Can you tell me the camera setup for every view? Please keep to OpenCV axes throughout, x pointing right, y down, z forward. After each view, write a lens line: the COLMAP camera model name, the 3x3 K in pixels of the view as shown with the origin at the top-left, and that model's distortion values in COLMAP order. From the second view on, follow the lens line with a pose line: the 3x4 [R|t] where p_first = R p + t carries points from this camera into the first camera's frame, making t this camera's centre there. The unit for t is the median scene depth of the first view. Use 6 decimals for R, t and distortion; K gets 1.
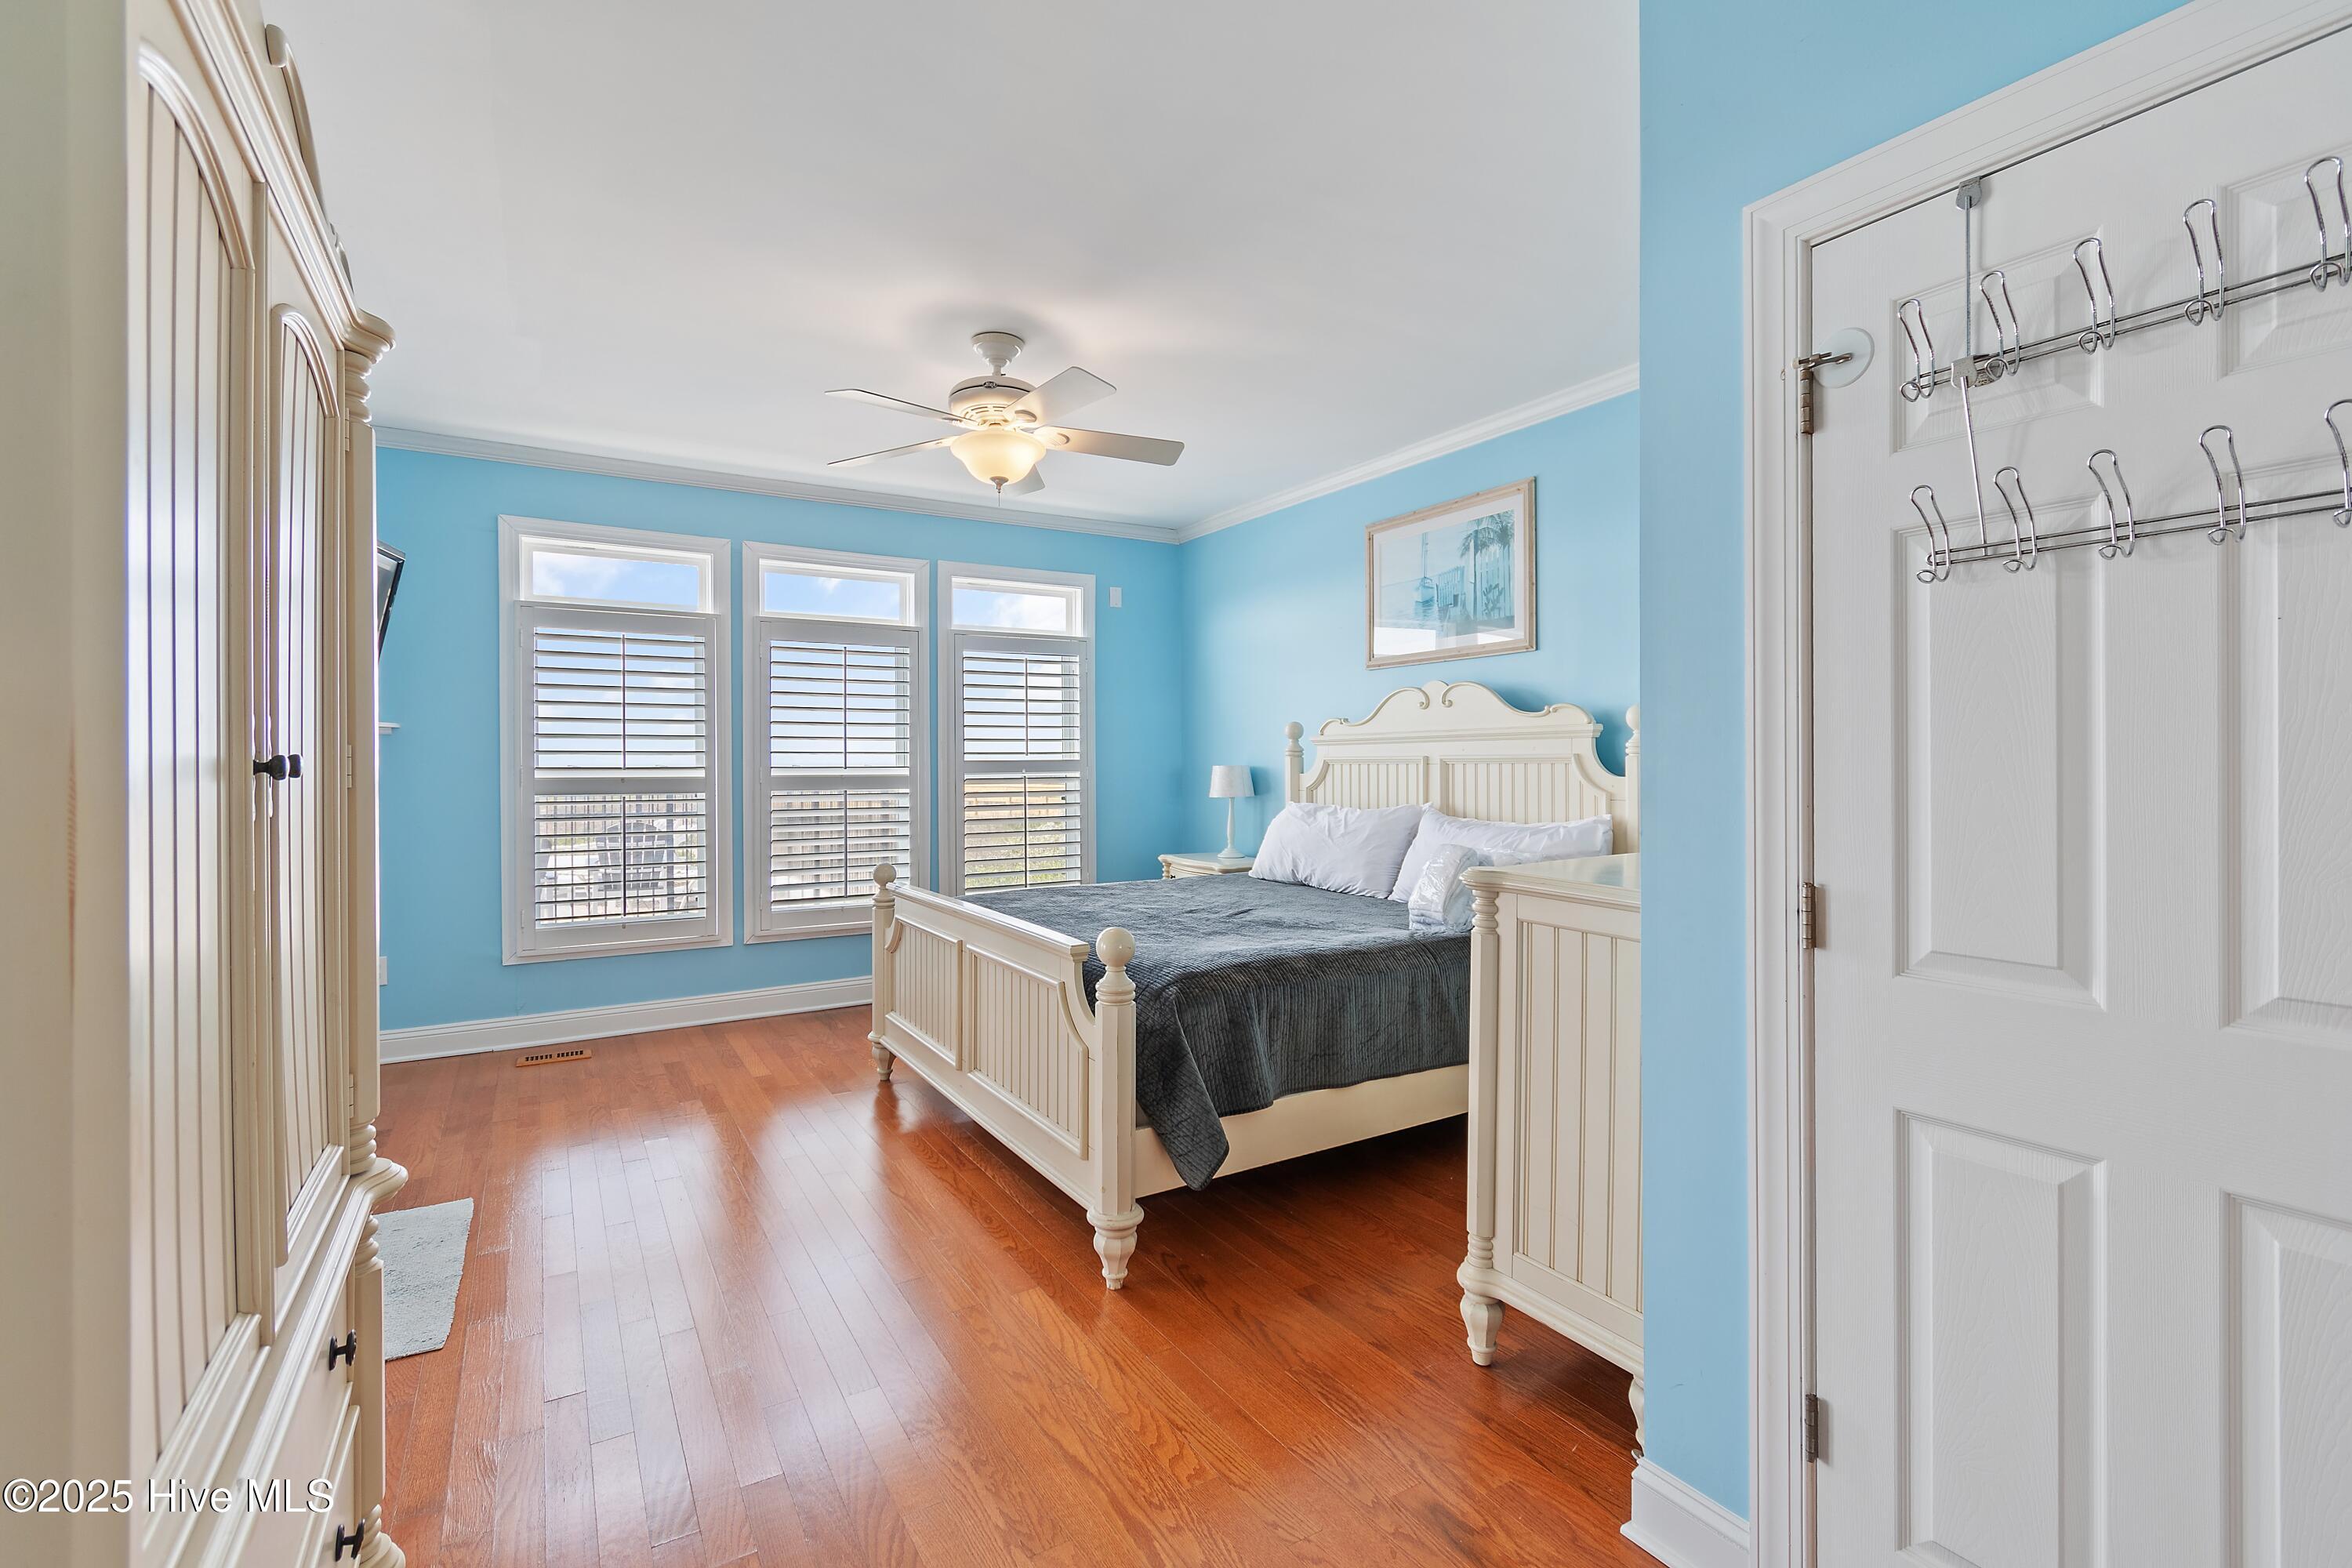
lens RADIAL K [[1037.9, 0, 1184.9], [0, 1037.9, 772.0], [0, 0, 1]] dist [0.000843, -0.000048]
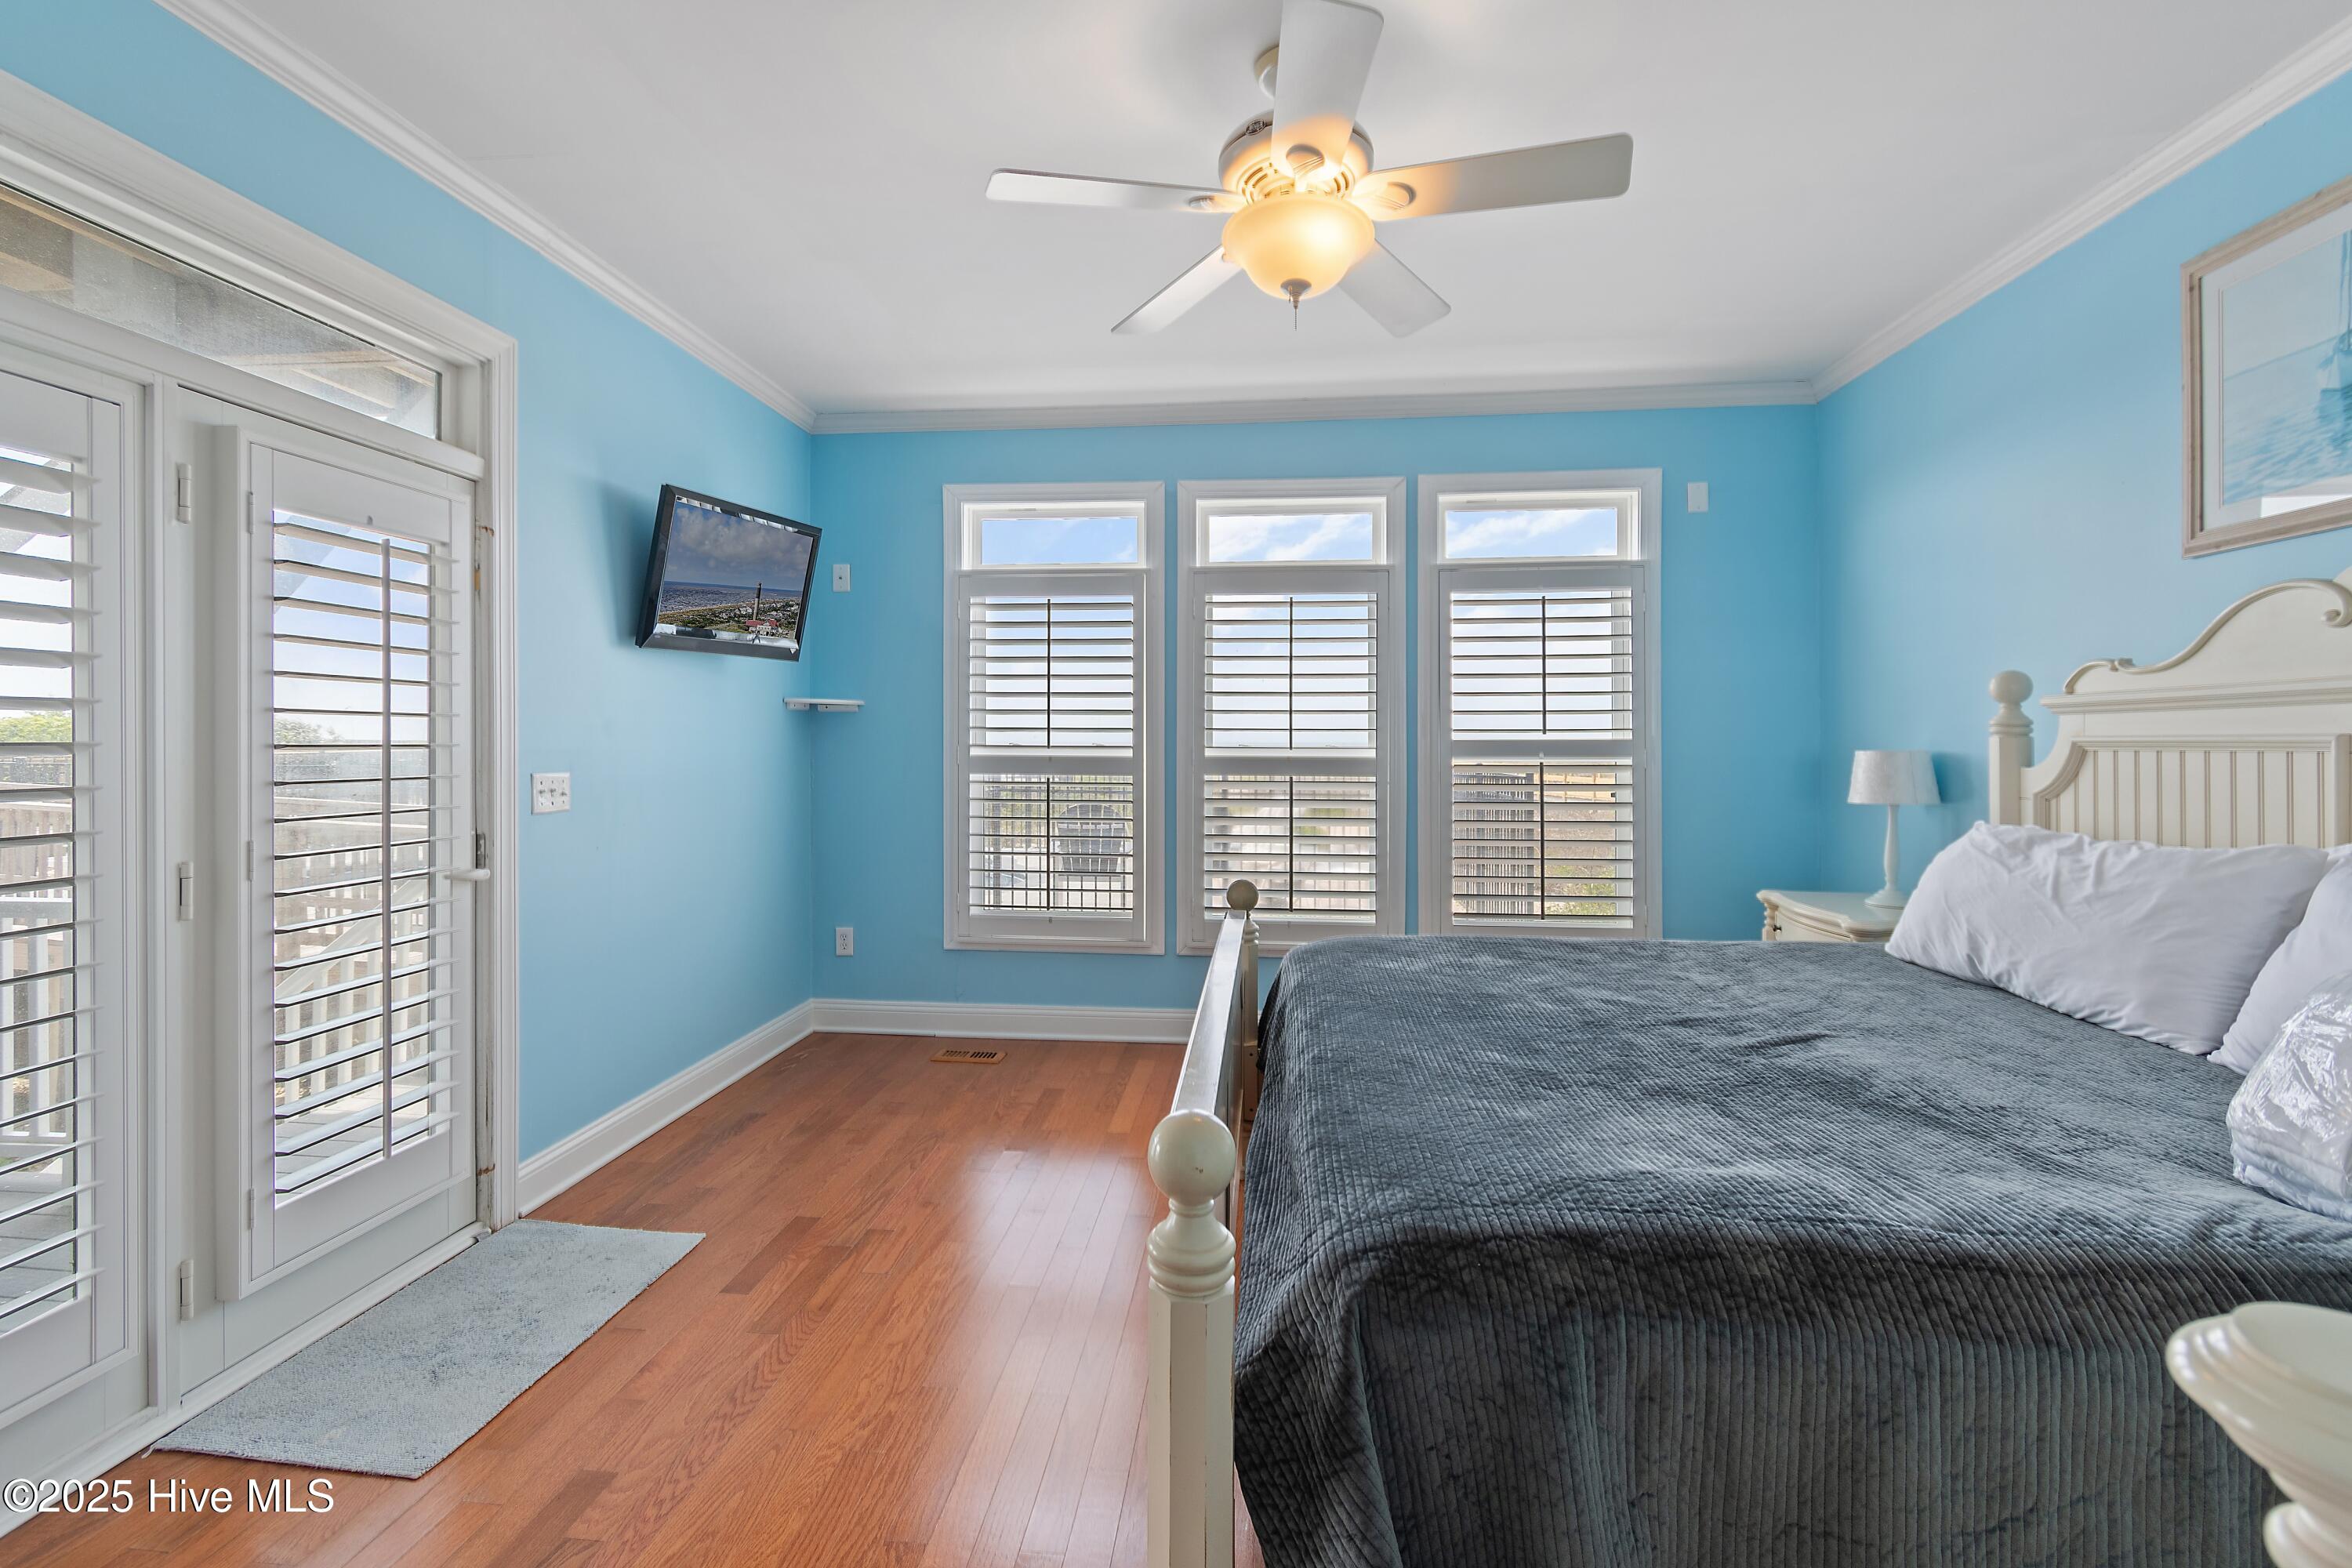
lens RADIAL K [[1059.3, 0, 1163.5], [0, 1059.3, 741.6], [0, 0, 1]] dist [-0.002811, -0.000390]
pose [[0.789030, 0.005405, -0.614331, 0.107509], [-0.011179, 0.999922, -0.005560, -0.004197], [0.614253, 0.011254, 0.789029, 0.333234]]
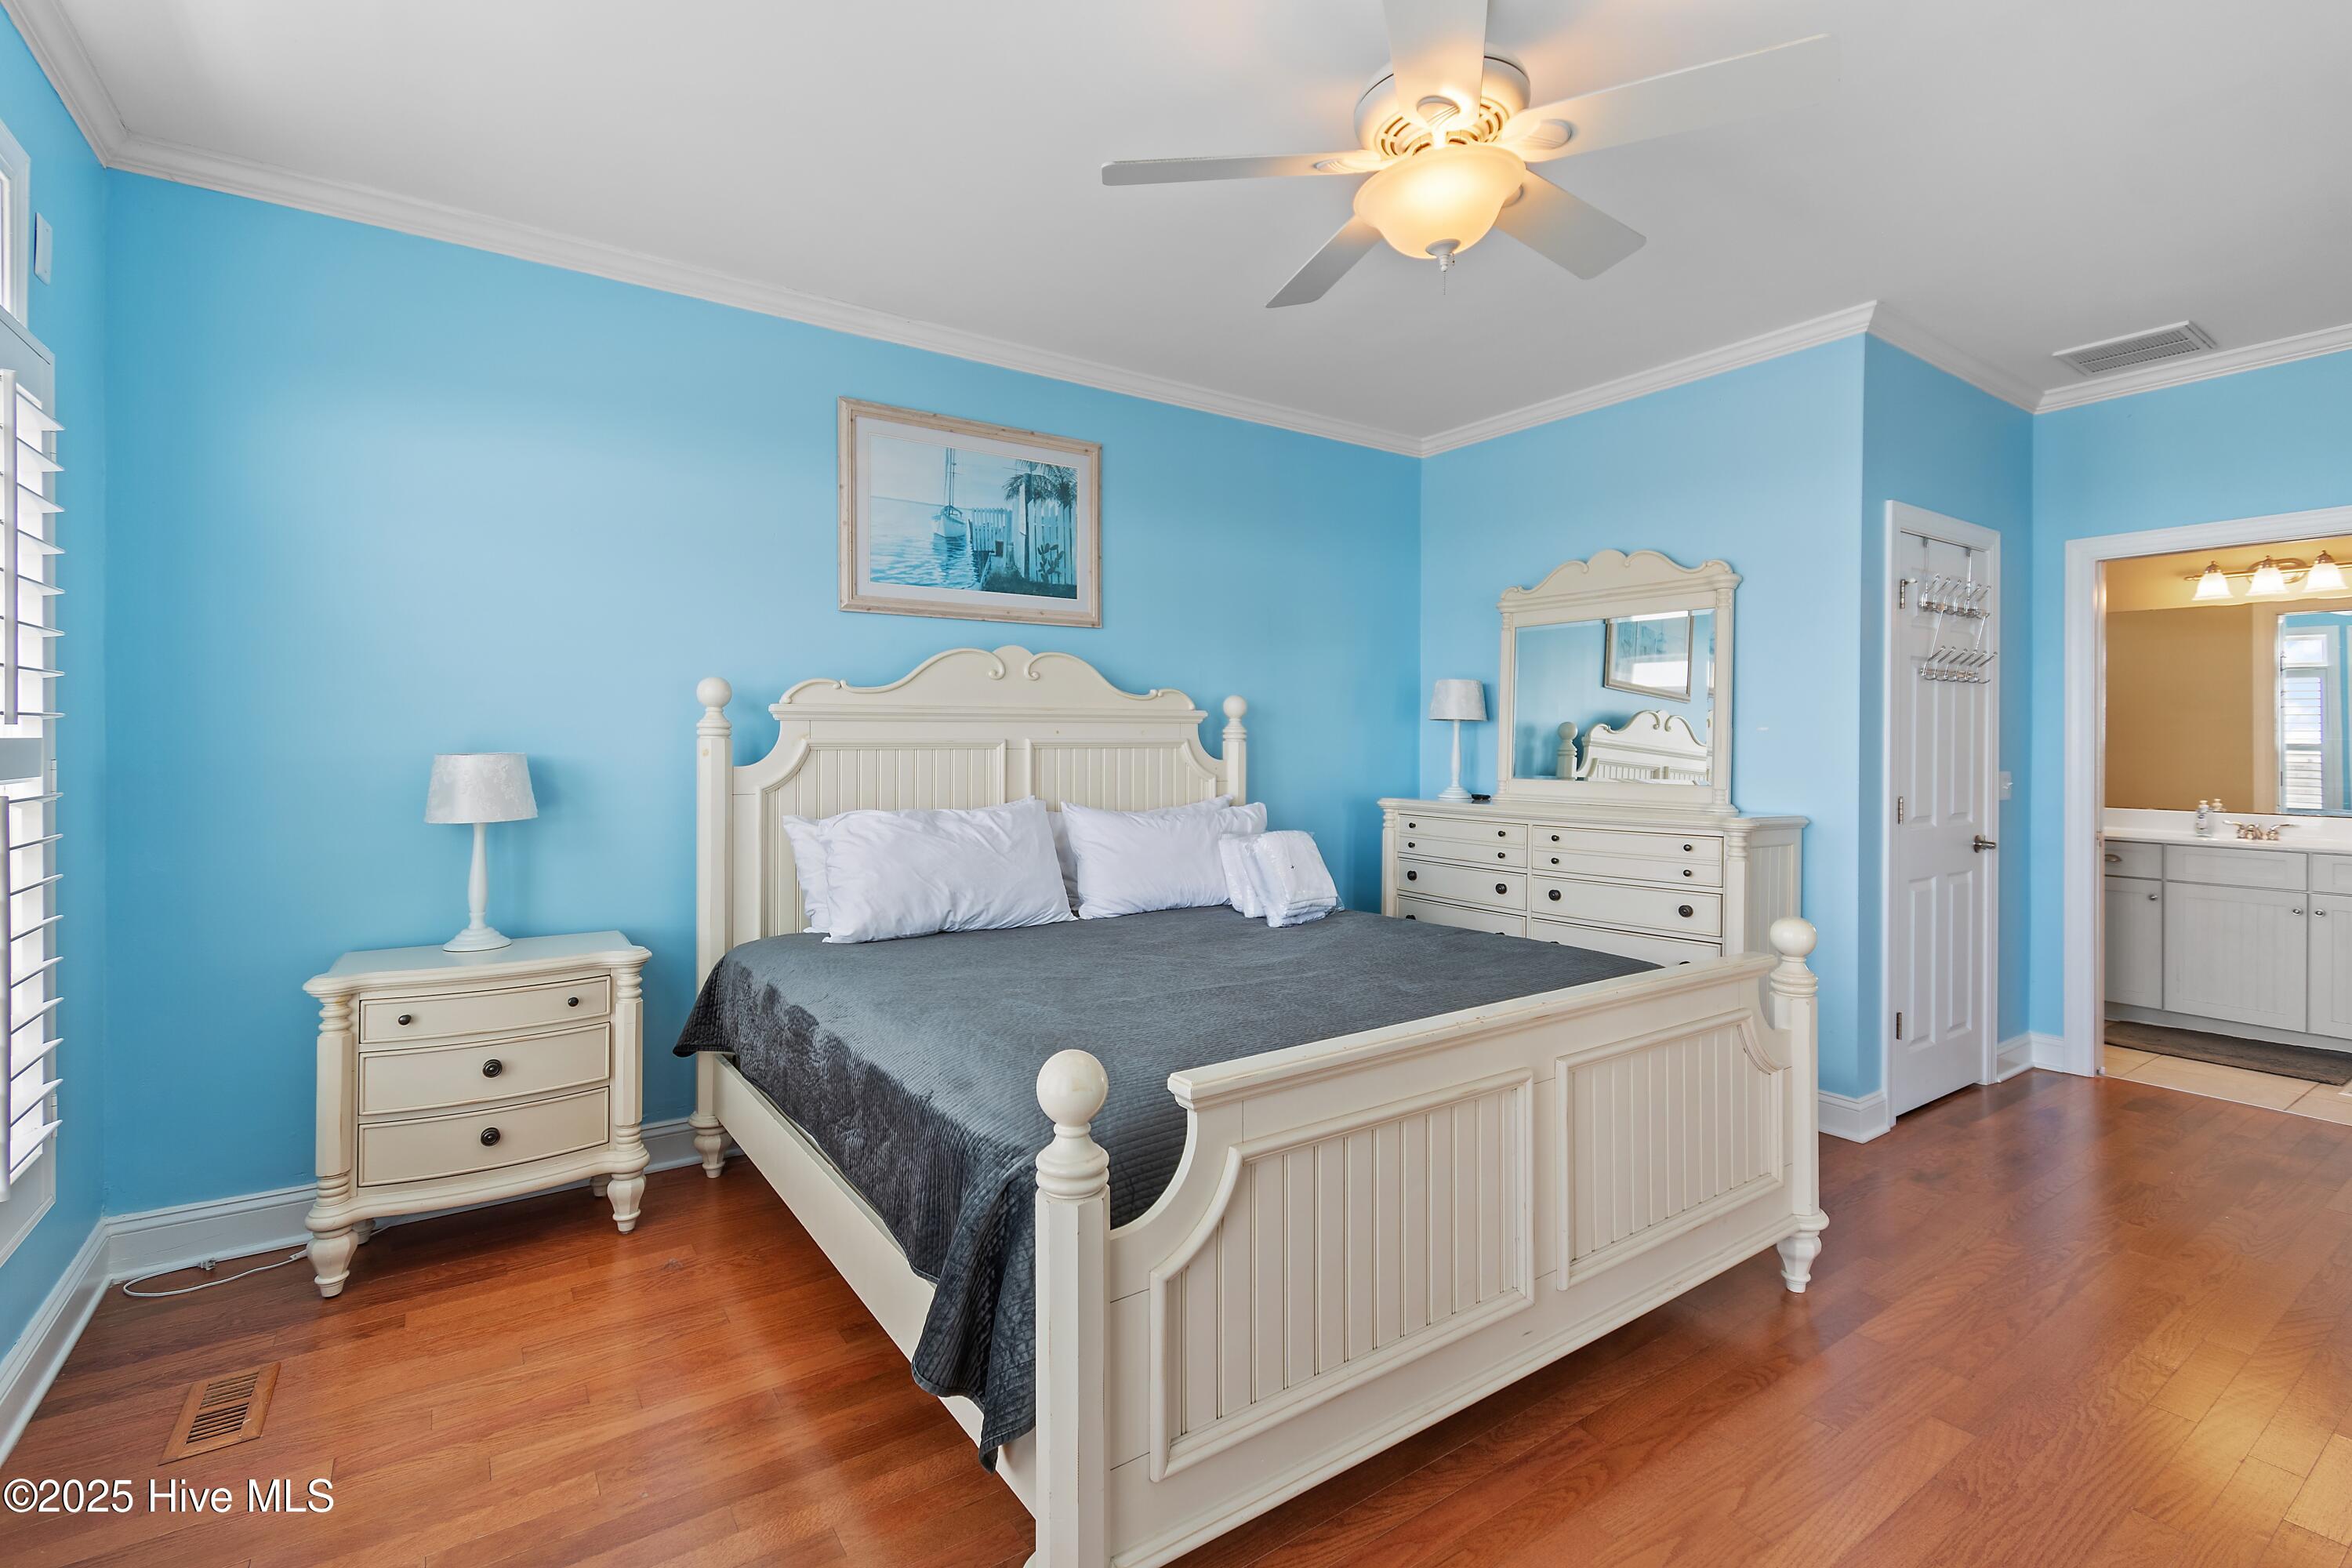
lens RADIAL K [[1059.3, 0, 1163.5], [0, 1059.3, 741.6], [0, 0, 1]] dist [-0.002811, -0.000390]
pose [[-0.038340, 0.004798, 0.999253, -0.552766], [0.008649, 0.999953, -0.004469, -0.008715], [-0.999227, 0.008471, -0.038379, 0.867734]]
